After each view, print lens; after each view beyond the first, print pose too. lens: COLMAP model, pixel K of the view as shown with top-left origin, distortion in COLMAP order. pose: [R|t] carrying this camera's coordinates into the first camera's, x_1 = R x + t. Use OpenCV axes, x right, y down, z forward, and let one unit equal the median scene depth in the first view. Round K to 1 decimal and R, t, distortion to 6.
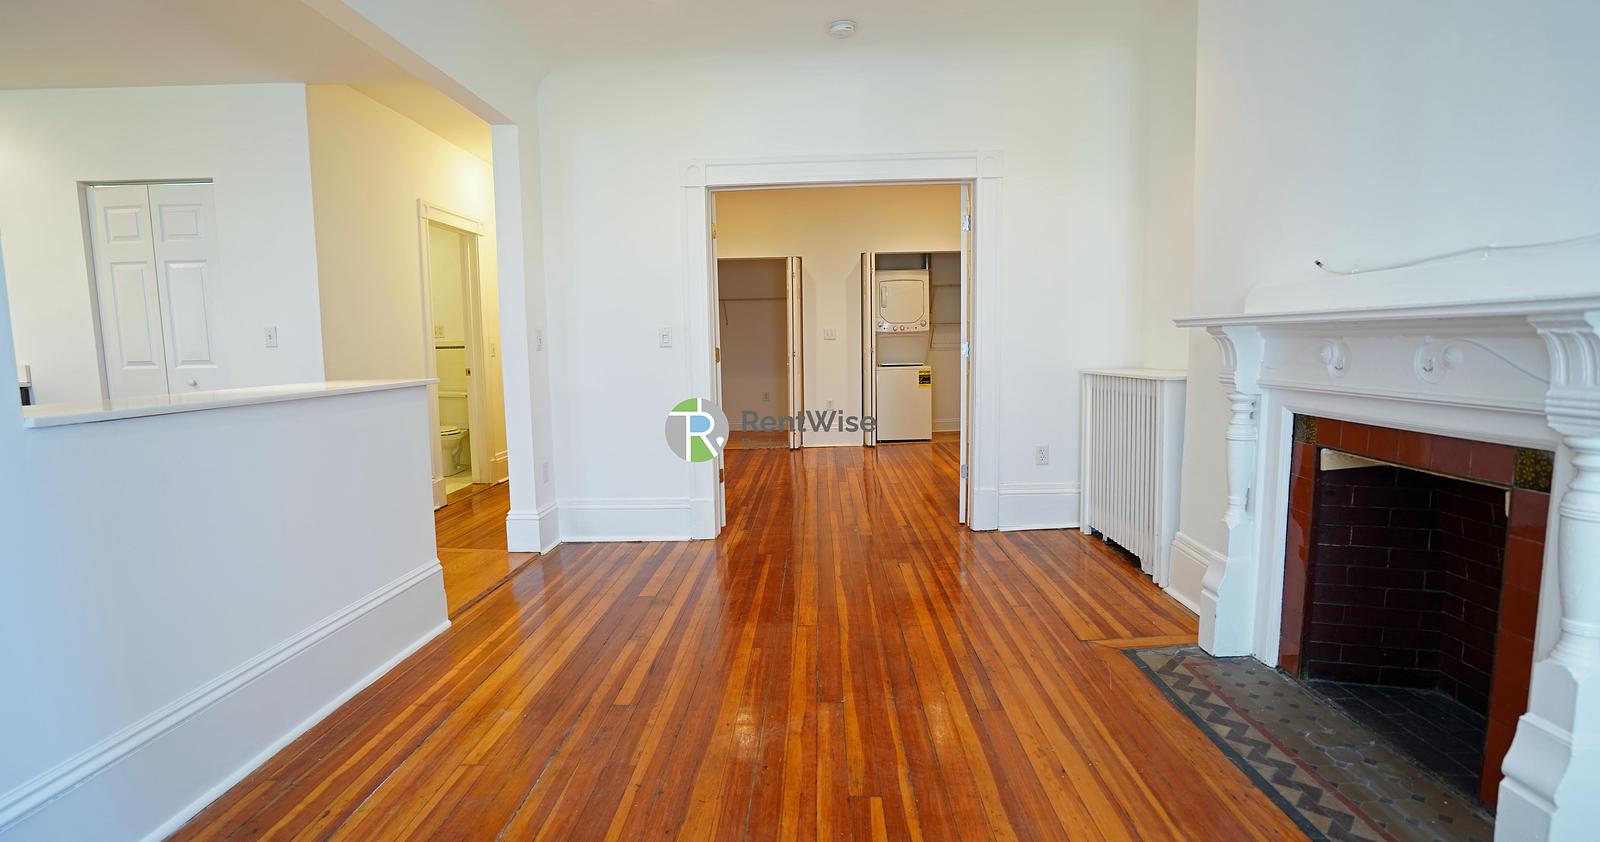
lens RADIAL K [[760.6, 0, 800.0], [0, 760.6, 421.0], [0, 0, 1]] dist [-0.052515, 0.019784]
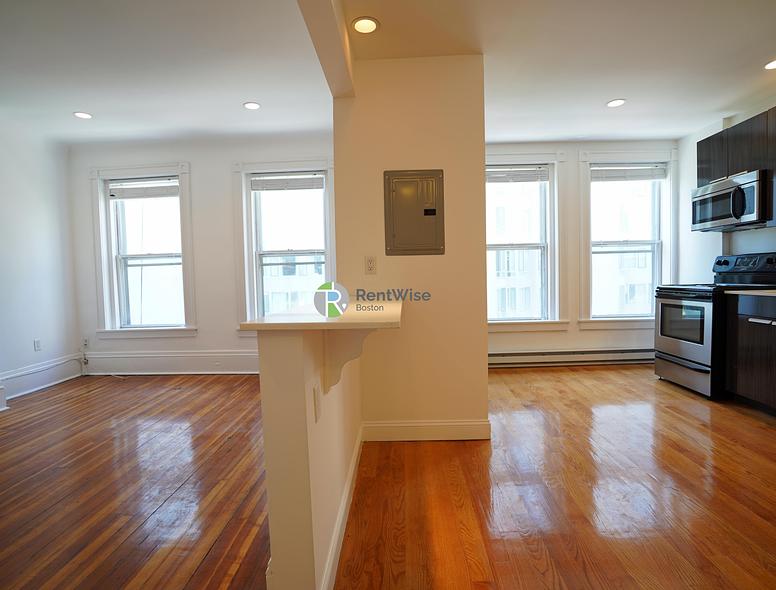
lens RADIAL K [[412.1, 0, 388.0], [0, 412.1, 295.0], [0, 0, 1]] dist [-0.060409, 0.027666]
pose [[-0.999359, 0.035808, 0.000396, -0.629085], [0.035432, 0.987141, 0.155876, -0.140145], [0.005191, 0.155790, -0.987777, 1.387577]]
